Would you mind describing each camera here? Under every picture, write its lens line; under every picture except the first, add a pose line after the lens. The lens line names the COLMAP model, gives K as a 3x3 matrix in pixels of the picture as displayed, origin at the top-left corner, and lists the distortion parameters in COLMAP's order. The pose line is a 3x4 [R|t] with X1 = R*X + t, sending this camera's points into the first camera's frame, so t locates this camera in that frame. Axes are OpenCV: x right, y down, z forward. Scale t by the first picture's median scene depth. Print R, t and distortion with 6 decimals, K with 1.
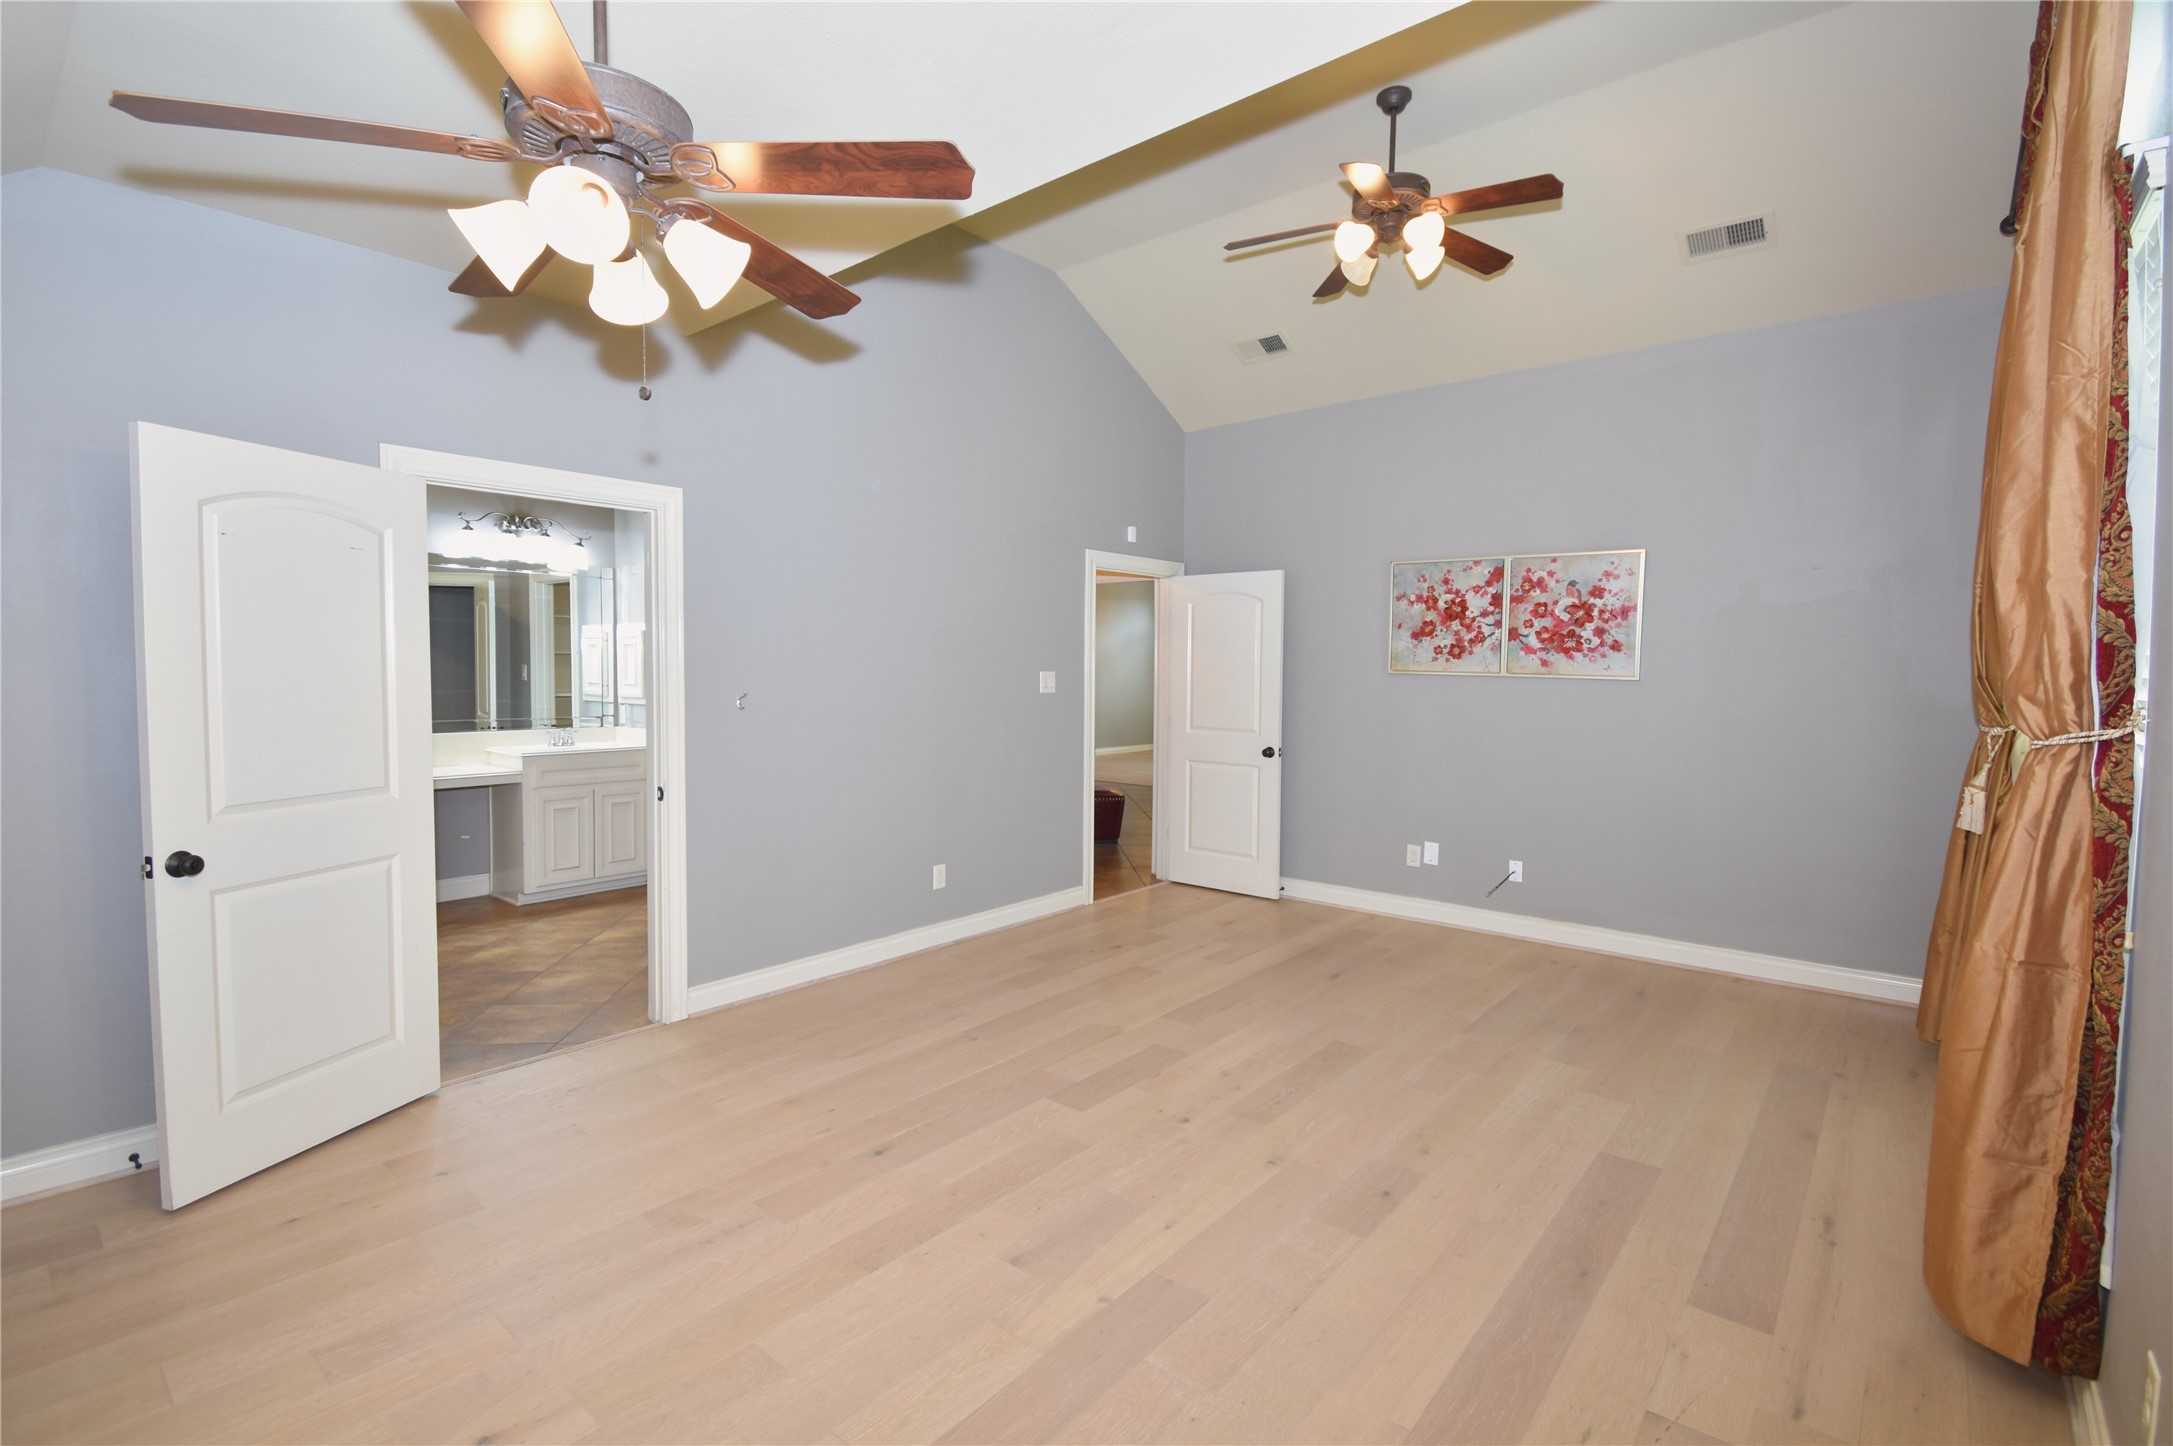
lens RADIAL K [[977.7, 0, 1092.5], [0, 977.7, 719.5], [0, 0, 1]] dist [0.022929, -0.021365]
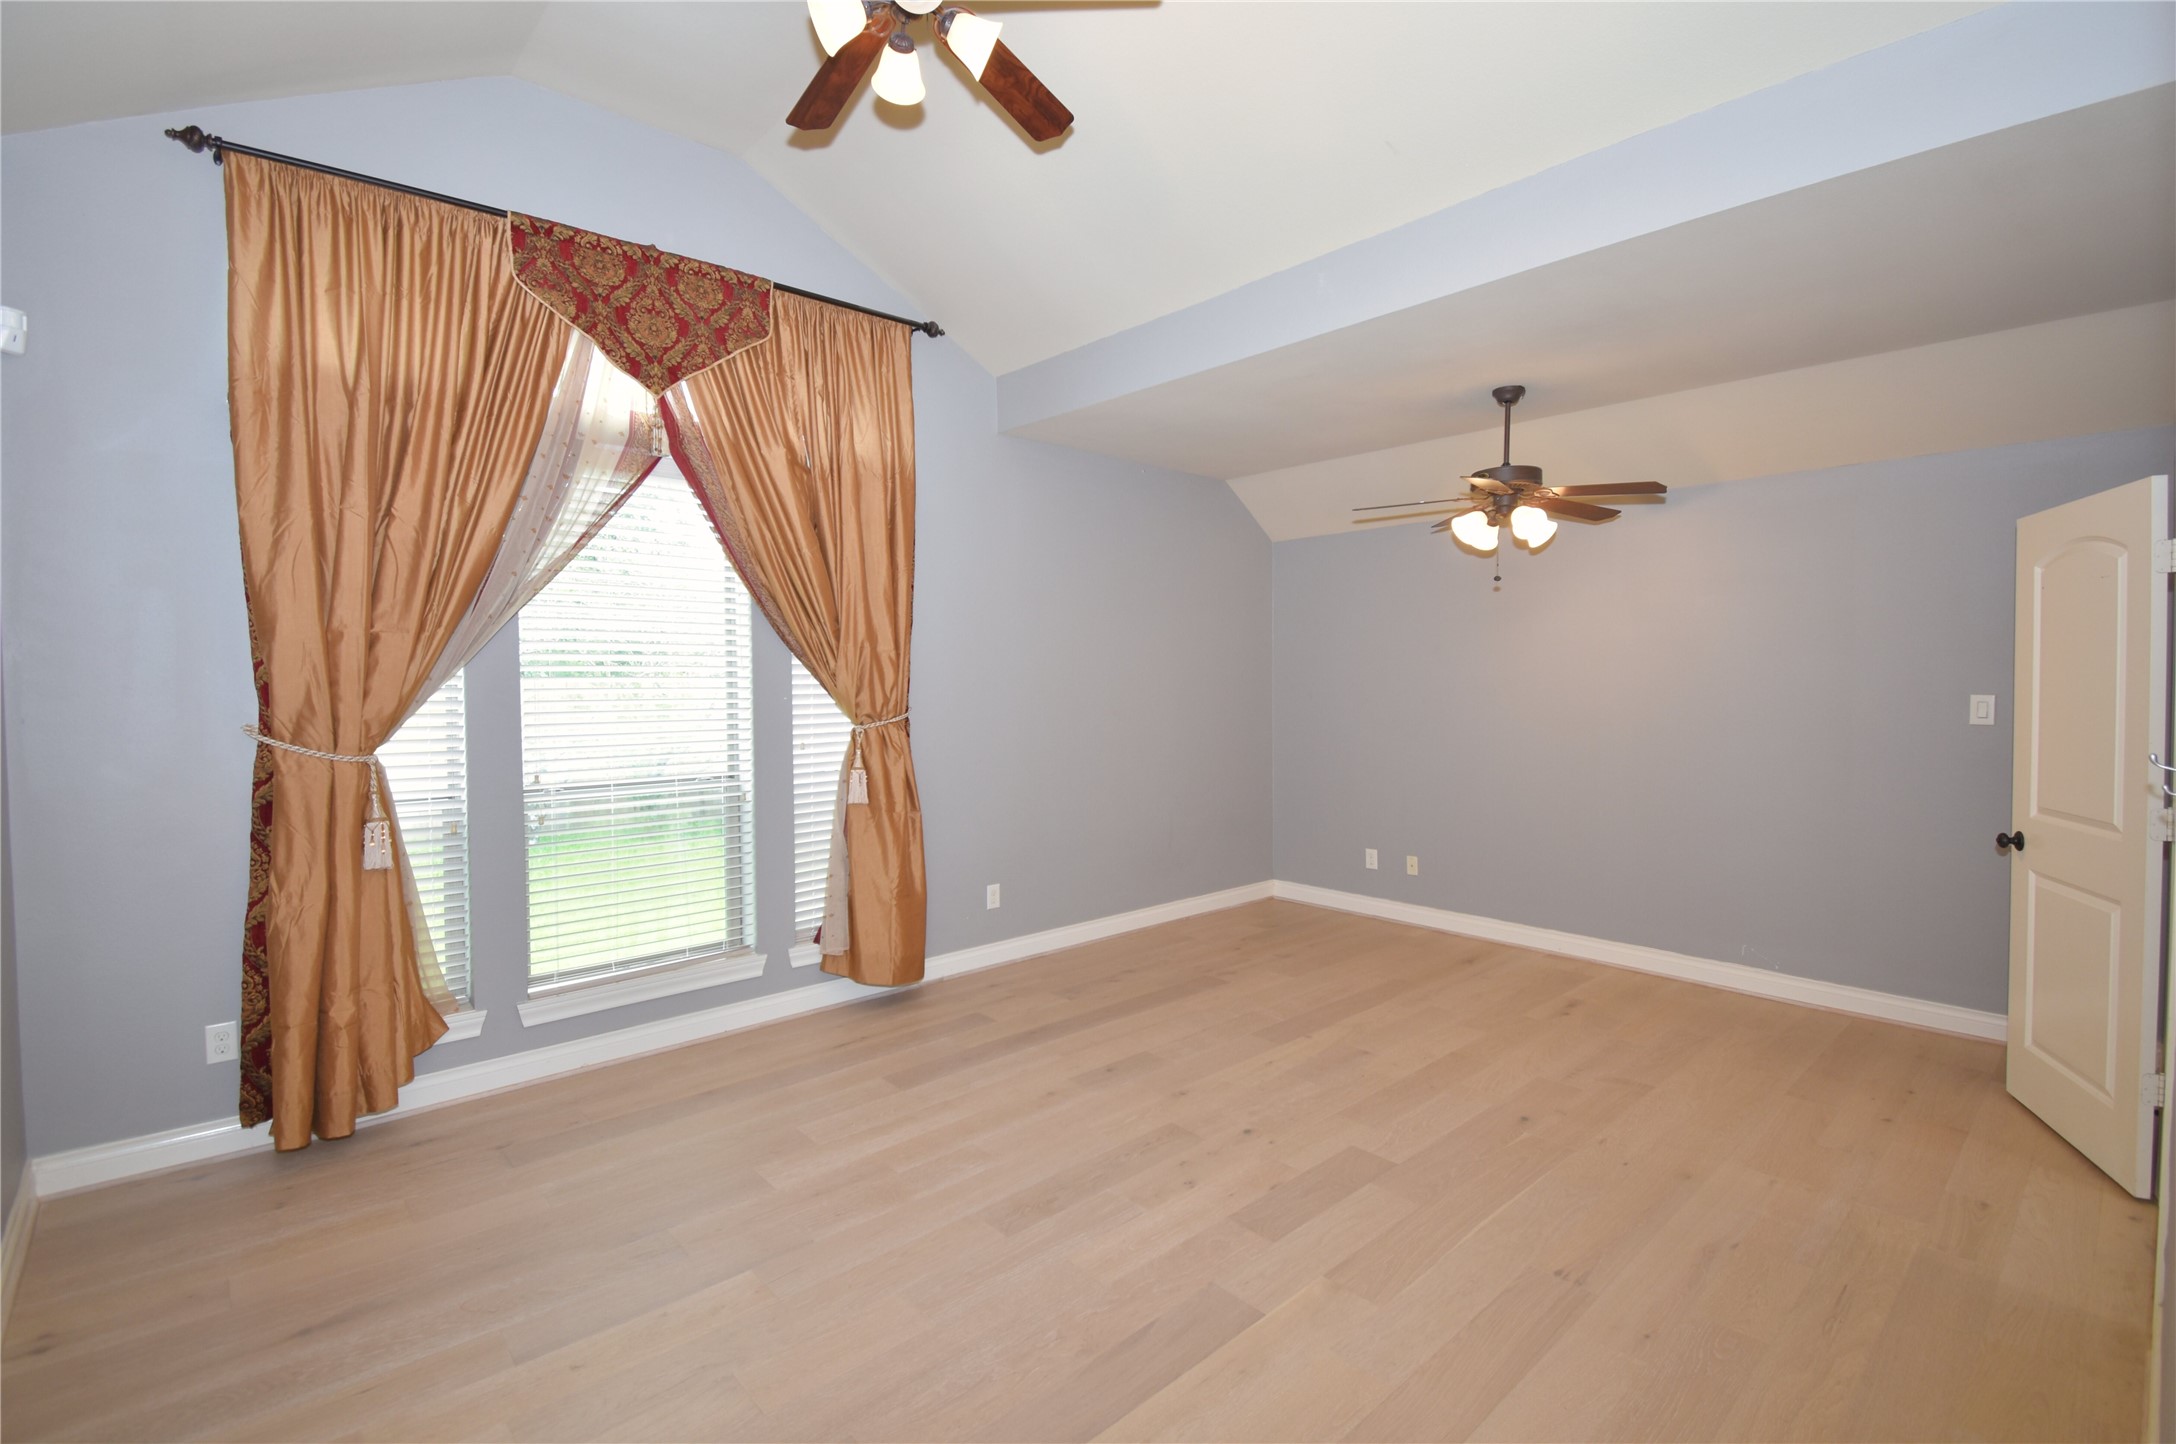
lens RADIAL K [[971.4, 0, 1098.3], [0, 971.4, 722.1], [0, 0, 1]] dist [0.018917, -0.020991]
pose [[-0.991650, -0.007456, 0.128741, 0.077505], [0.004778, 0.995518, 0.094455, -0.075469], [-0.128868, 0.094282, -0.987170, 1.263442]]
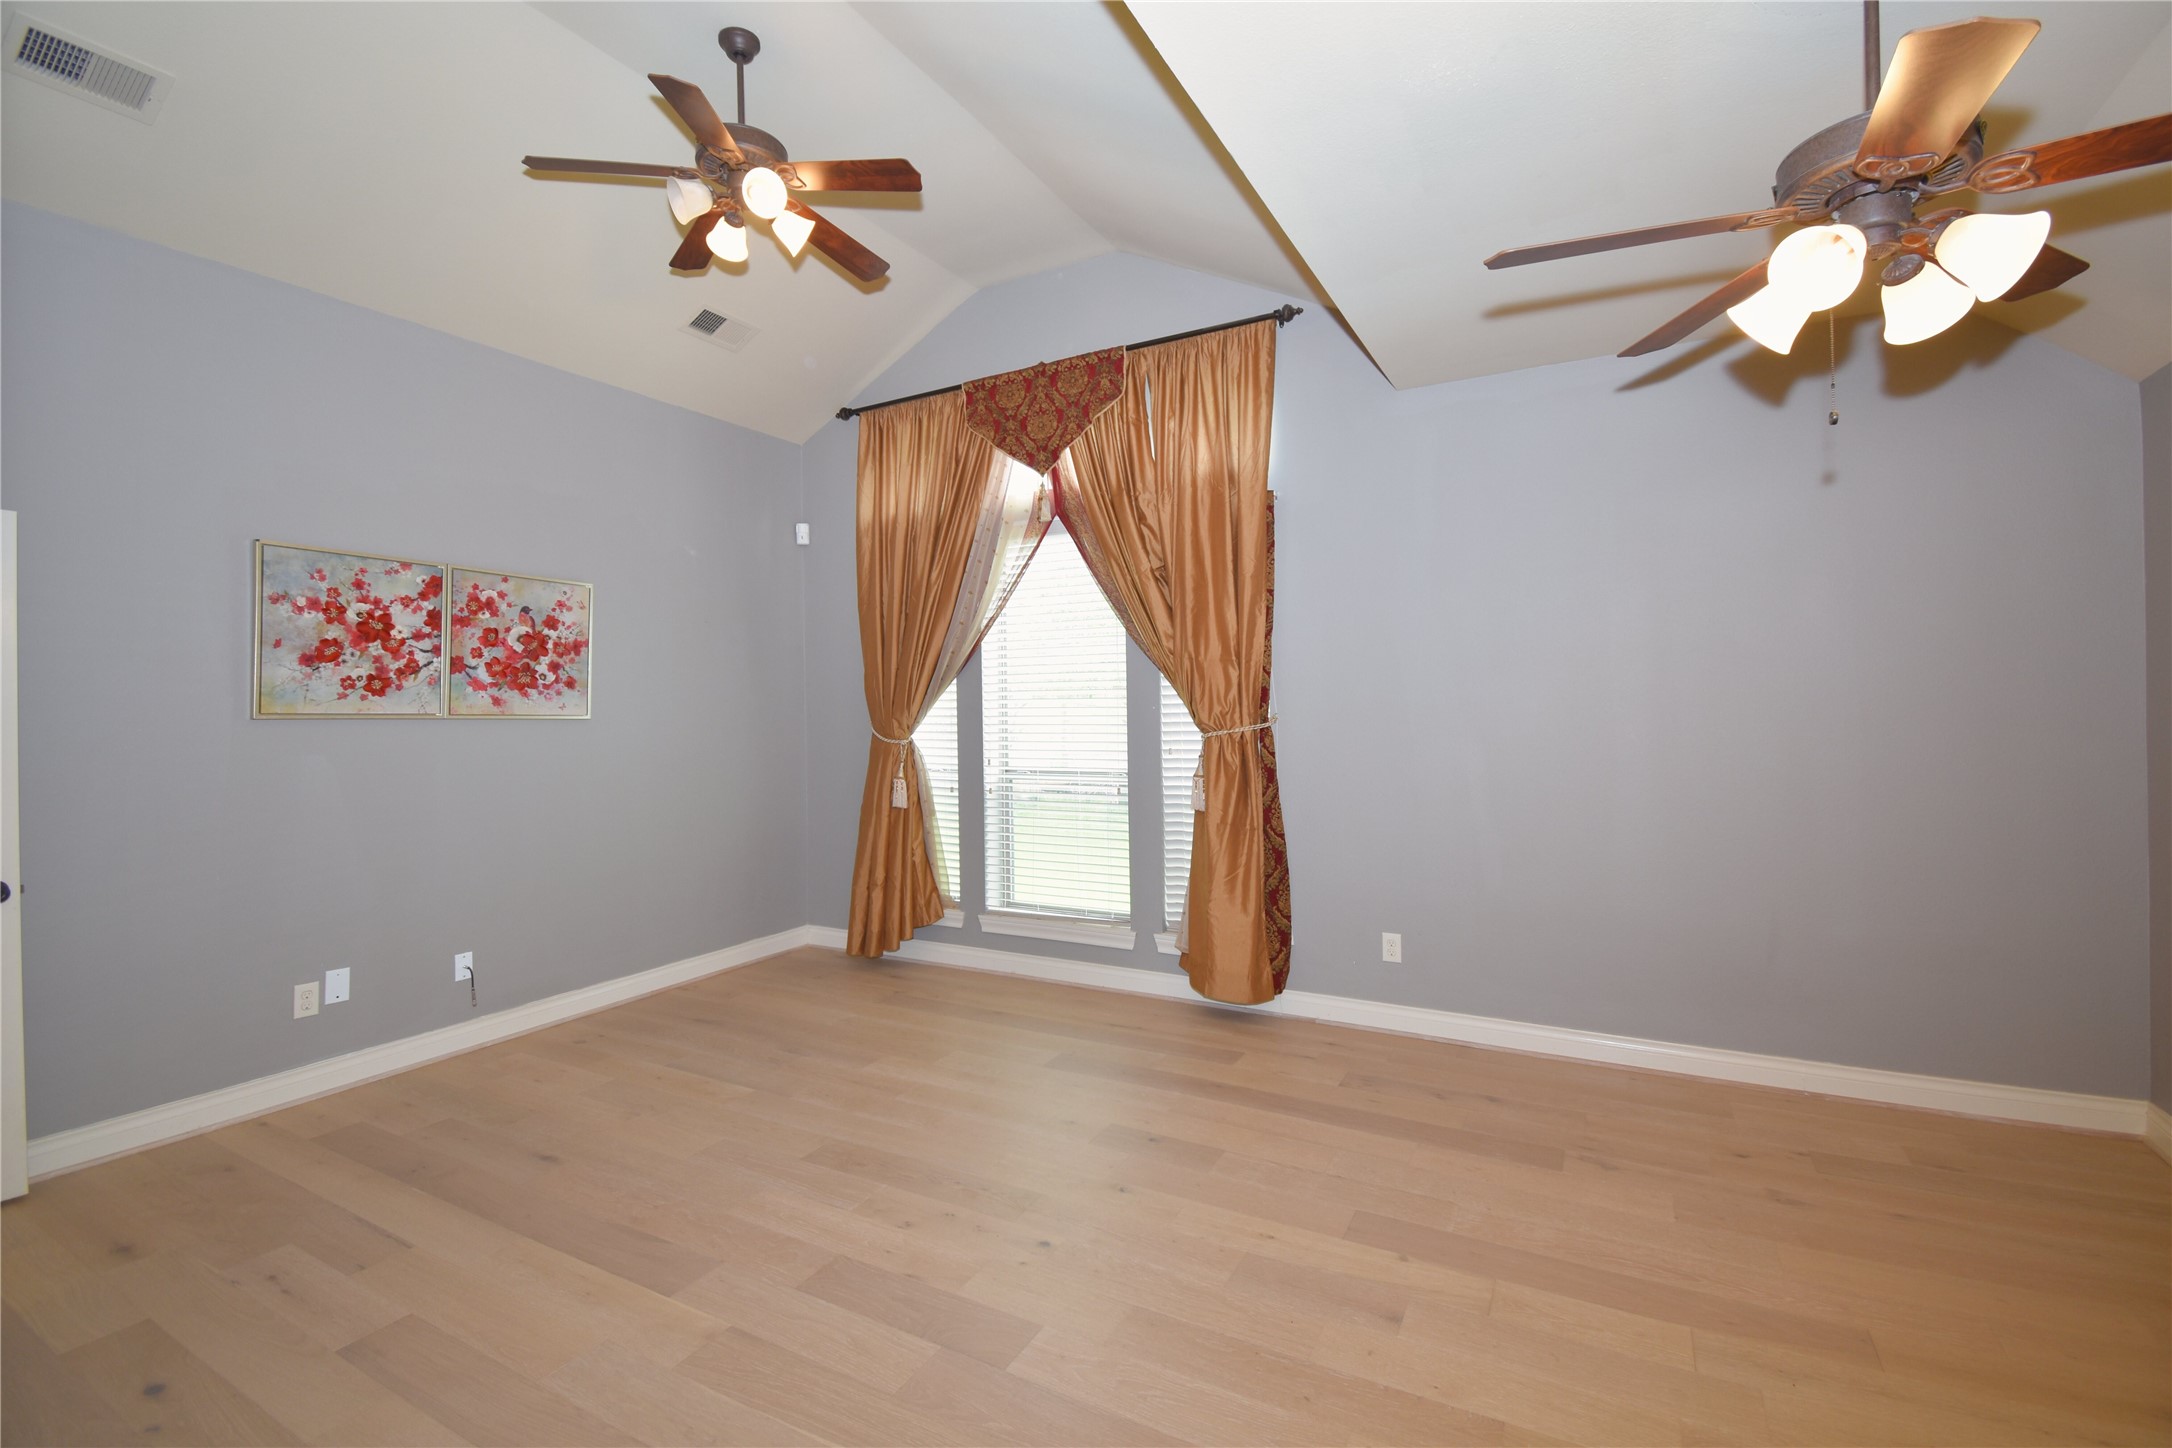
lens RADIAL K [[952.9, 0, 1094.0], [0, 952.9, 710.9], [0, 0, 1]] dist [0.028739, -0.029808]
pose [[-0.199153, -0.009805, 0.979919, -0.448372], [0.061950, 0.997824, 0.022575, -0.037824], [-0.978008, 0.065202, -0.198112, 0.691099]]
